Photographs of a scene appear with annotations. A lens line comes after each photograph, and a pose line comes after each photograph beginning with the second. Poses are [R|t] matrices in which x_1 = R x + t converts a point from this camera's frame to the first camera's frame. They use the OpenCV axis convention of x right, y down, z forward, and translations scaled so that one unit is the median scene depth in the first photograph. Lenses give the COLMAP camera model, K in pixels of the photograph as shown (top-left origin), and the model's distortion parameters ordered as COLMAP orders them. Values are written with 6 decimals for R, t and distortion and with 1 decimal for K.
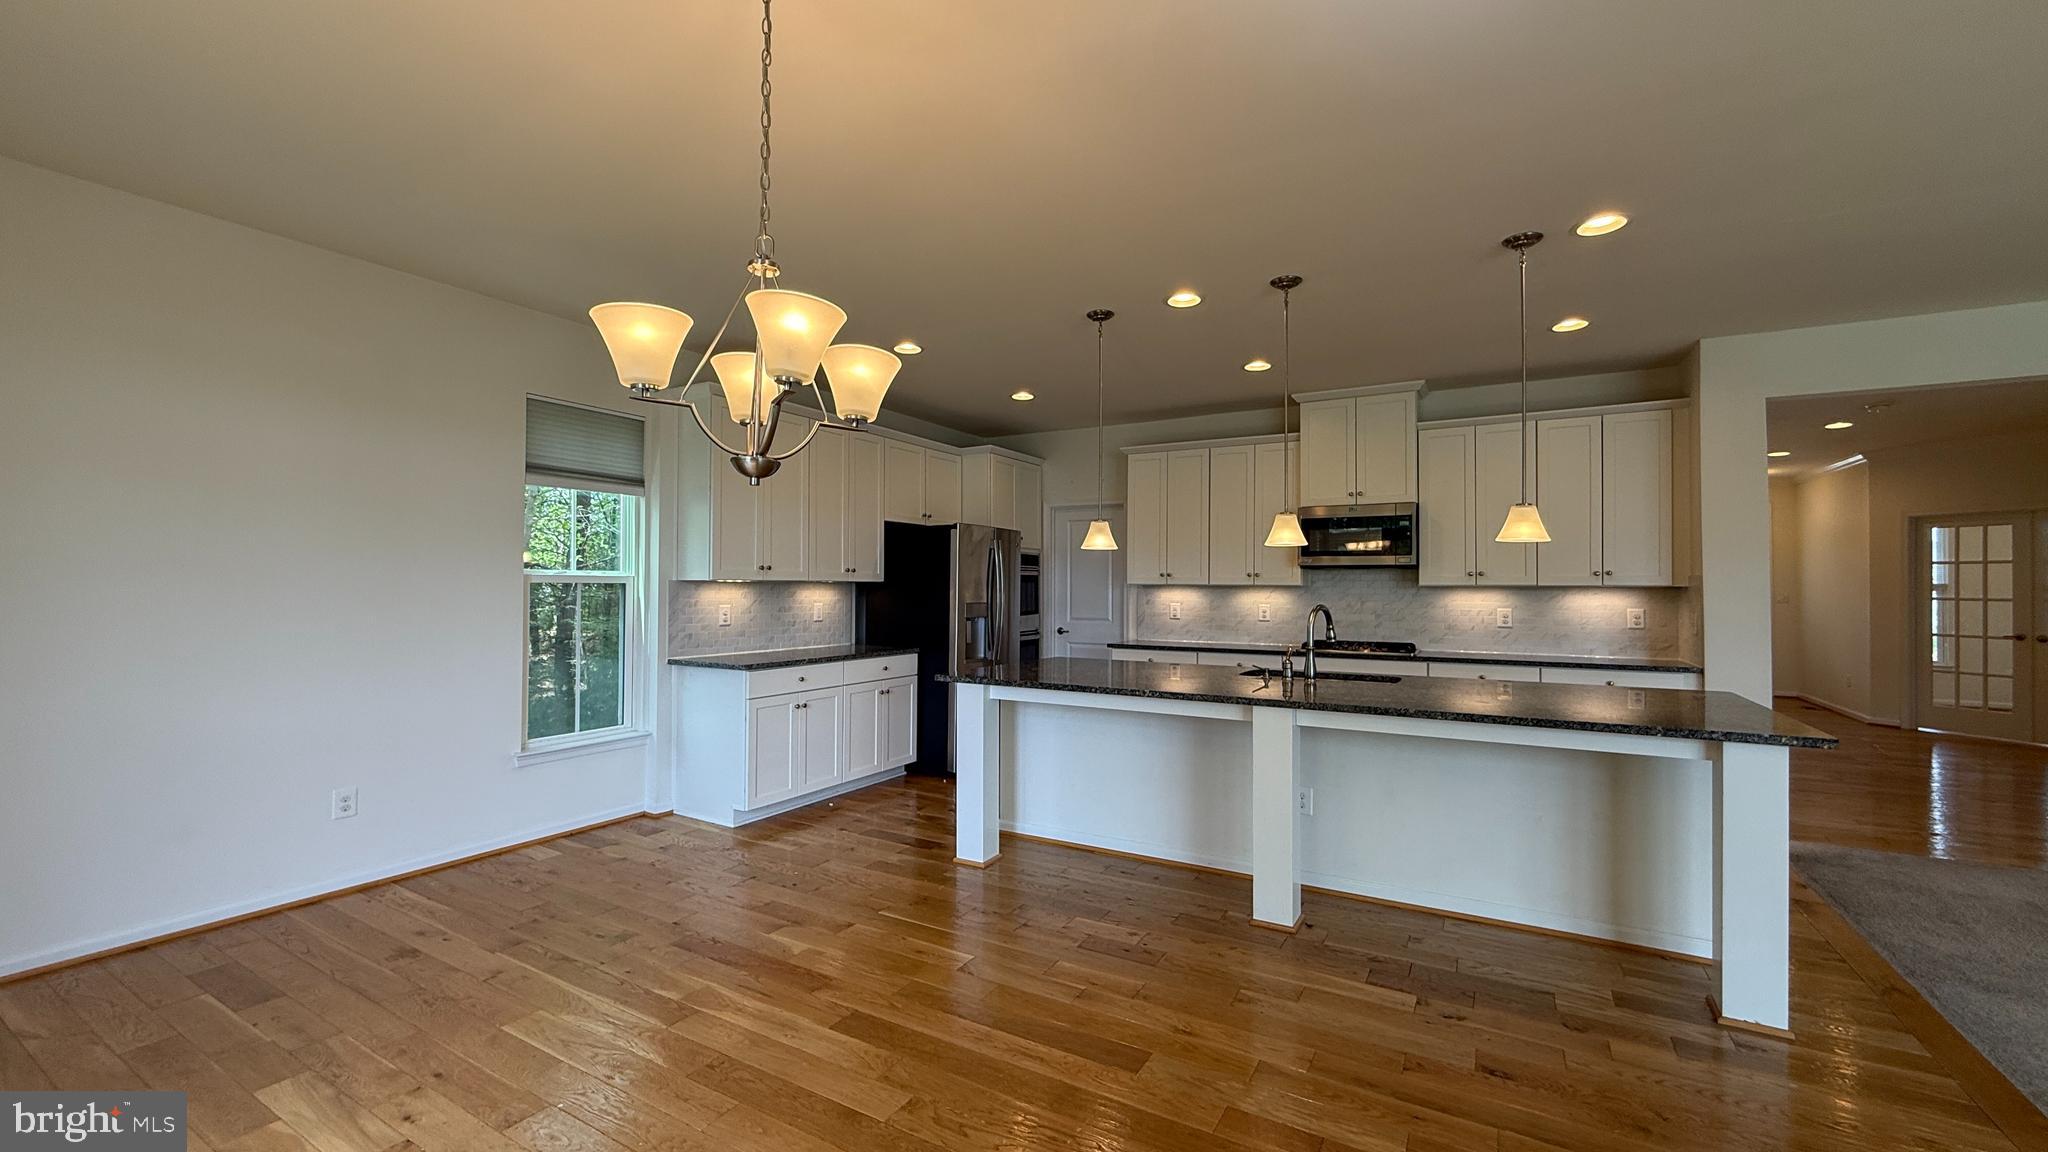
lens RADIAL K [[818.2, 0, 1018.4], [0, 818.2, 572.7], [0, 0, 1]] dist [0.001687, 0.000401]
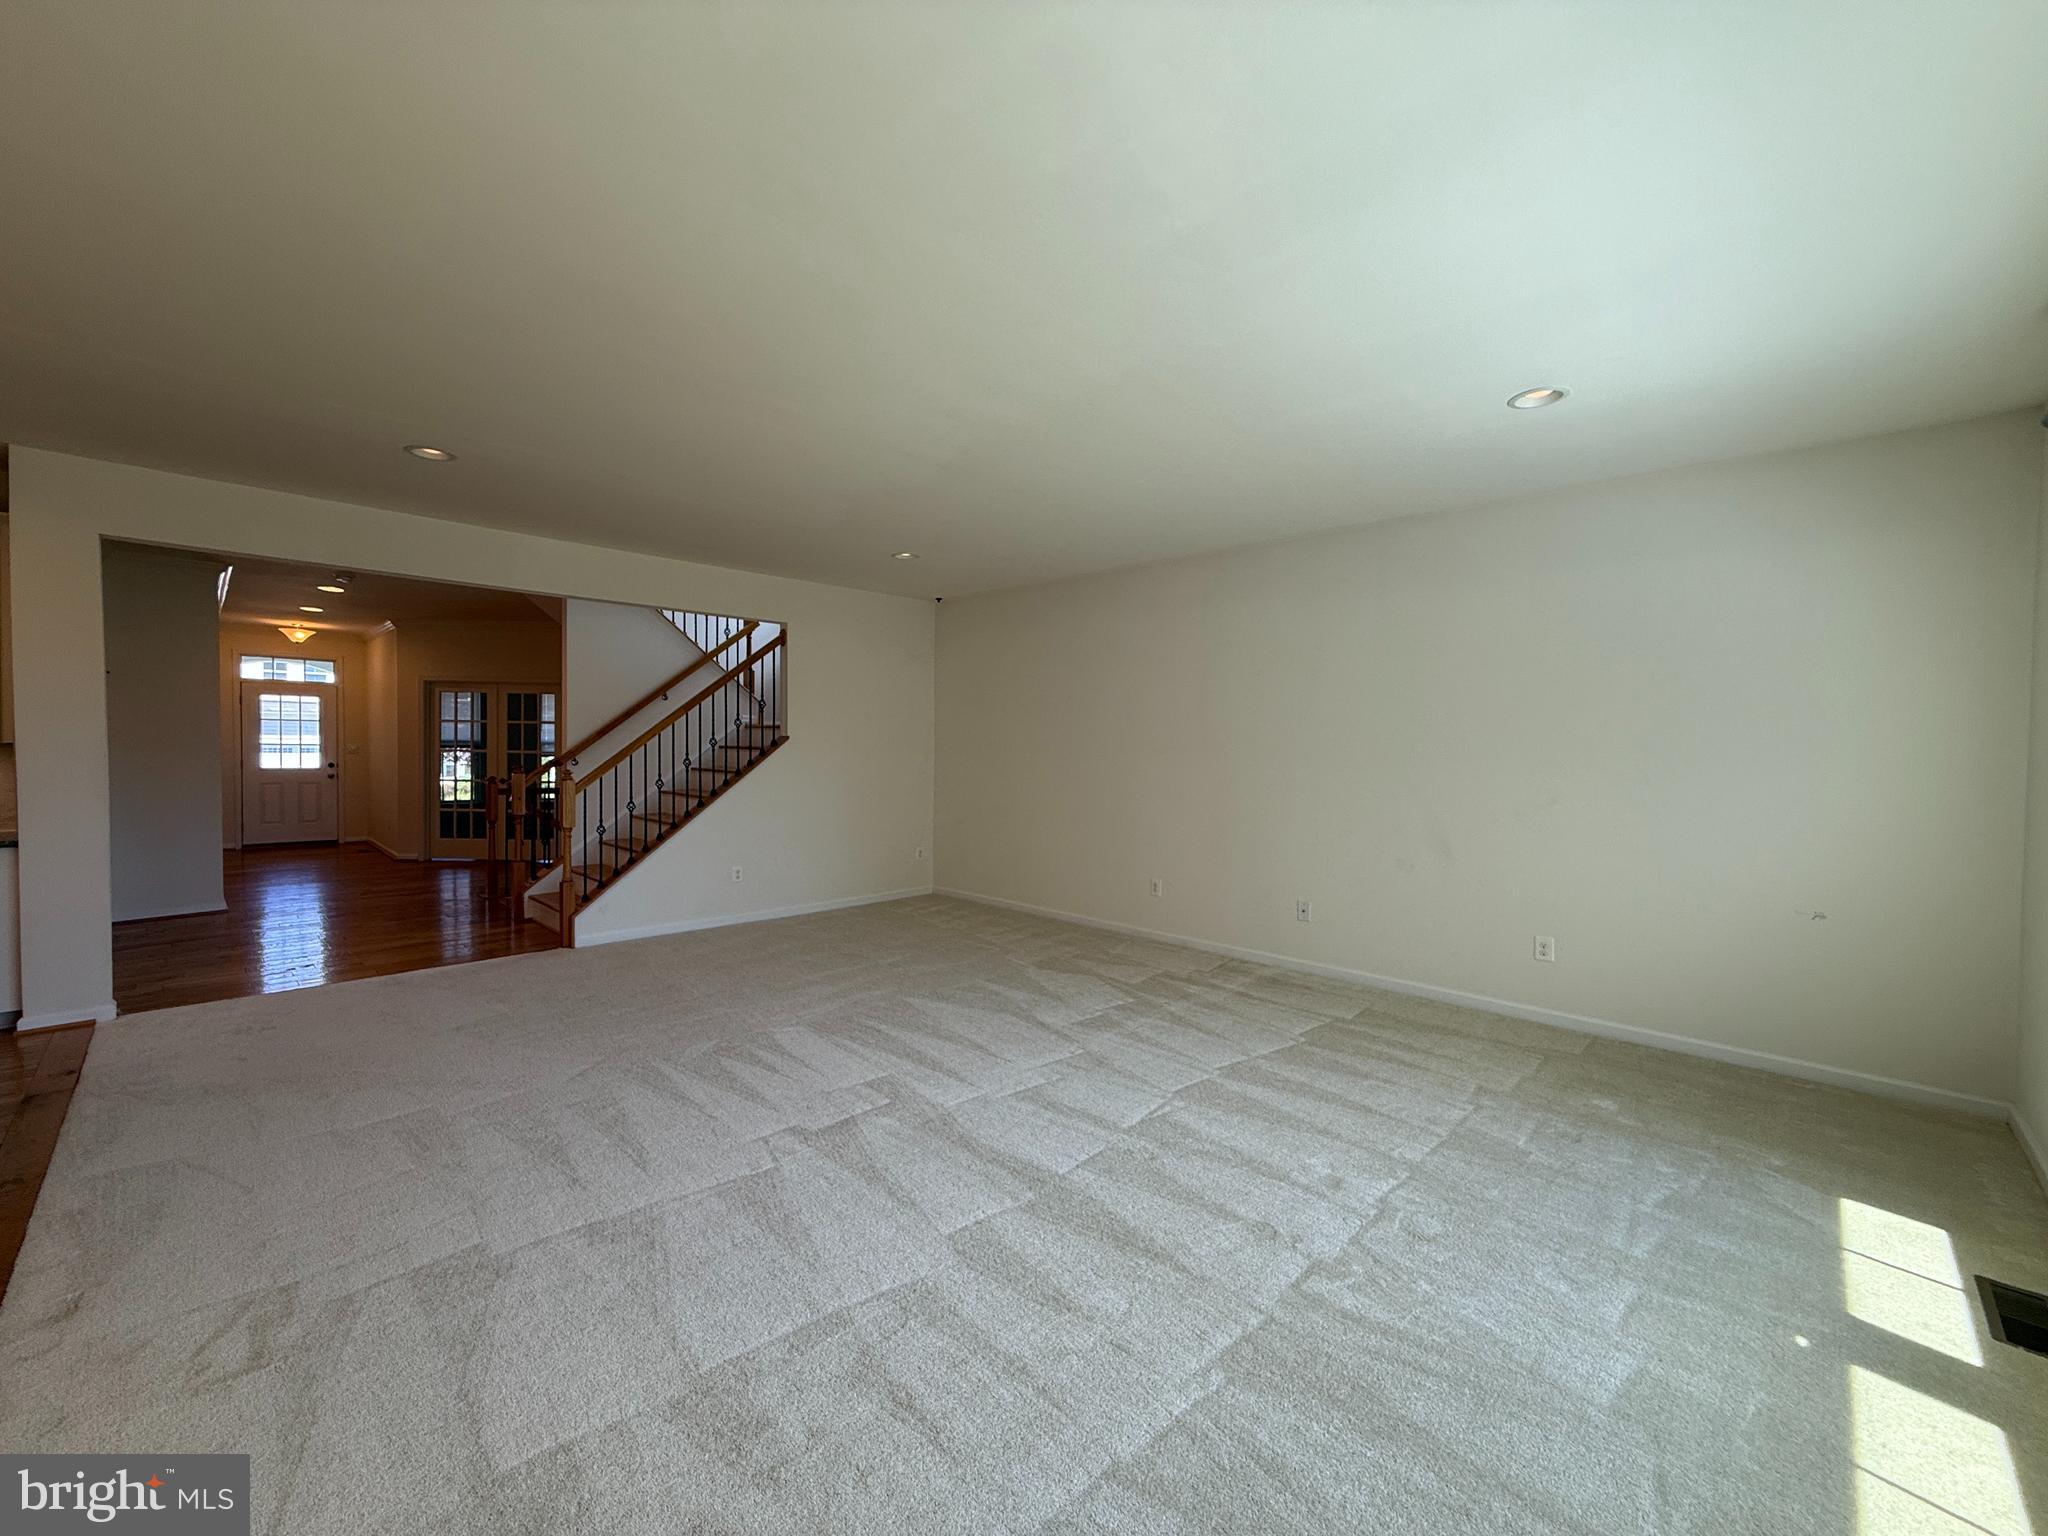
lens RADIAL K [[819.4, 0, 1026.3], [0, 819.4, 770.7], [0, 0, 1]] dist [0.004415, 0.000712]
pose [[0.244305, -0.030964, 0.969204, 0.225551], [-0.027294, 0.998874, 0.038792, -0.011873], [-0.969314, -0.035931, 0.243185, -0.171485]]
